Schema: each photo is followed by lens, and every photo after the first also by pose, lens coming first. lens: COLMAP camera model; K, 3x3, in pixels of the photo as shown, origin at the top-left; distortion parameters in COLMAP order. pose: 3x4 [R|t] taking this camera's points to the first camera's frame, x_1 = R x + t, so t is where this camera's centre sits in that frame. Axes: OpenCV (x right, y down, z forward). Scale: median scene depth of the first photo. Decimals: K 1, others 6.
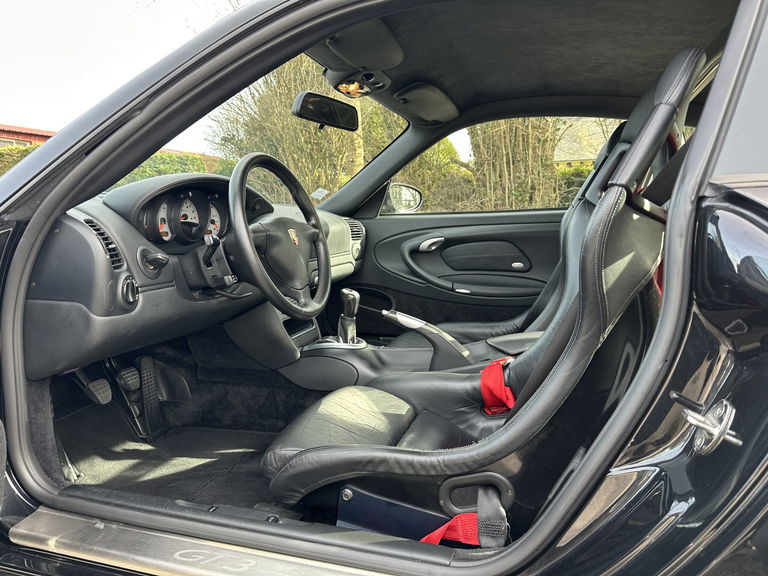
lens RADIAL K [[530.9, 0, 363.9], [0, 530.9, 288.9], [0, 0, 1]] dist [0.083727, -0.131767]
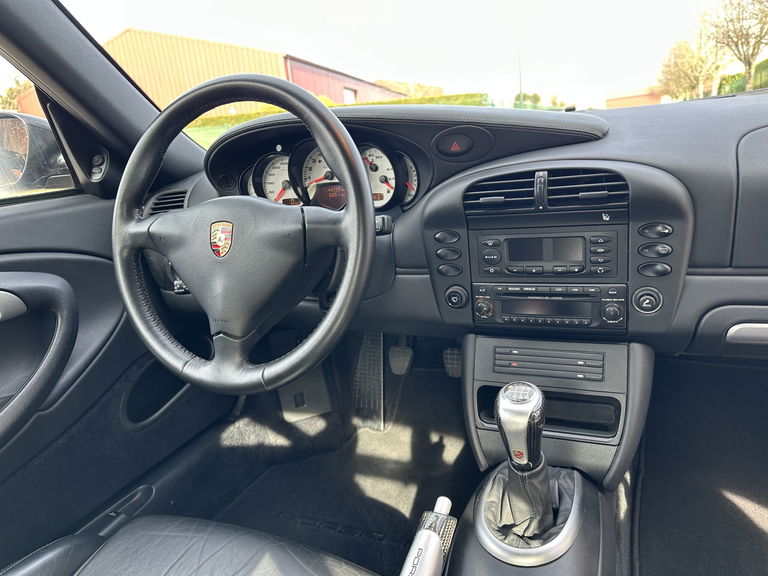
lens RADIAL K [[527.8, 0, 375.2], [0, 527.8, 288.4], [0, 0, 1]] dist [0.092650, -0.125866]
pose [[-0.093358, 0.280480, -0.955309, 0.300904], [-0.023536, 0.958610, 0.283749, -0.161464], [0.995354, 0.048975, -0.082892, 0.950344]]
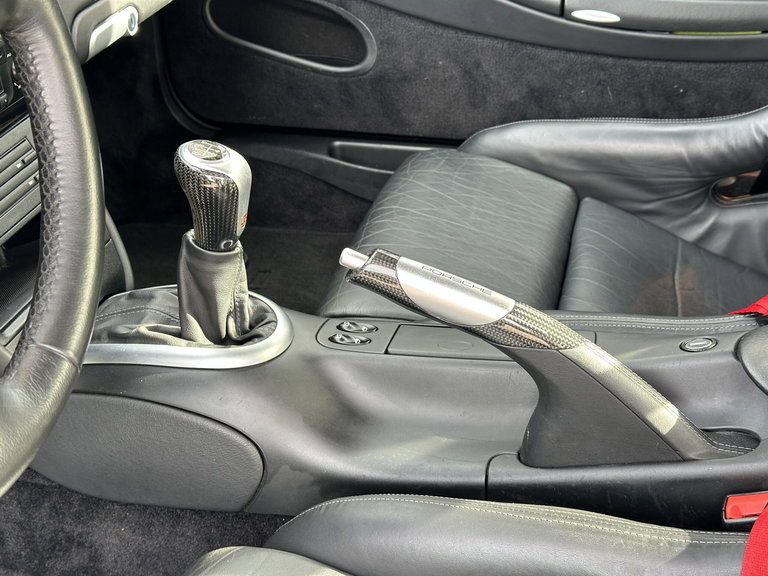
lens RADIAL K [[1076.5, 0, 384.0], [0, 1076.5, 288.0], [0, 0, 1]] dist [0.018521, 0.016216]
pose [[0.996482, -0.055489, 0.062806, 0.020699], [0.025694, 0.915598, 0.401273, -0.143622], [-0.079771, -0.398247, 0.913803, 0.504764]]
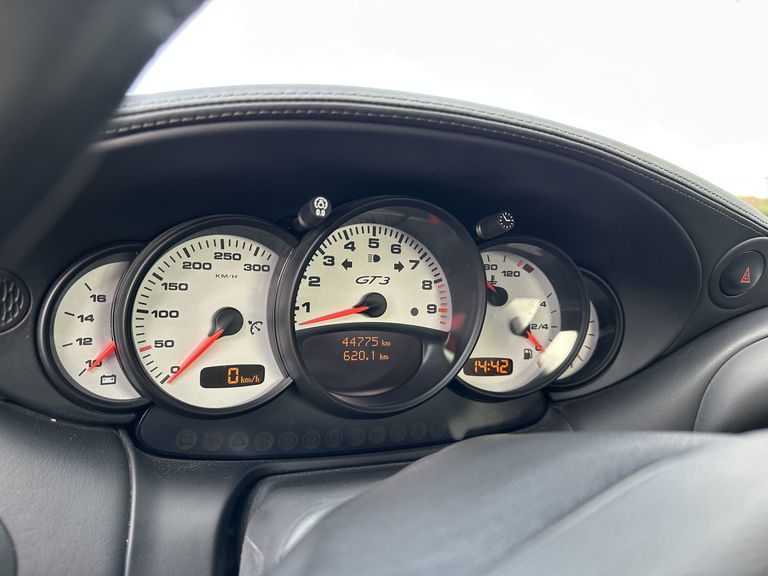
lens RADIAL K [[527.8, 0, 375.2], [0, 527.8, 288.4], [0, 0, 1]] dist [0.092650, -0.125866]
pose [[0.637130, 0.086659, -0.765869, -0.122665], [-0.148786, 0.988798, -0.011892, -0.118235], [0.756260, 0.121527, 0.642886, 0.711488]]
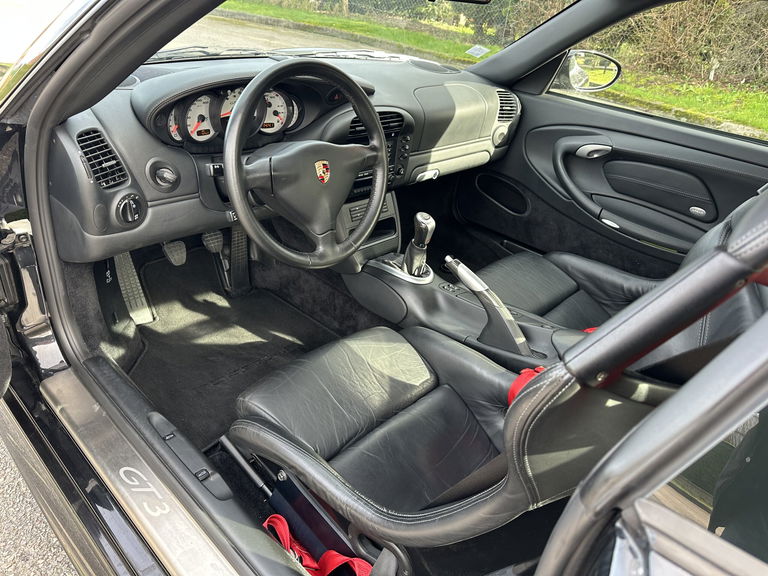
lens RADIAL K [[527.8, 0, 375.2], [0, 527.8, 288.4], [0, 0, 1]] dist [0.092650, -0.125866]
pose [[0.897604, 0.310687, -0.312699, 0.204958], [-0.172701, 0.900538, 0.399006, -0.221274], [0.405563, -0.304146, 0.861983, 0.205083]]
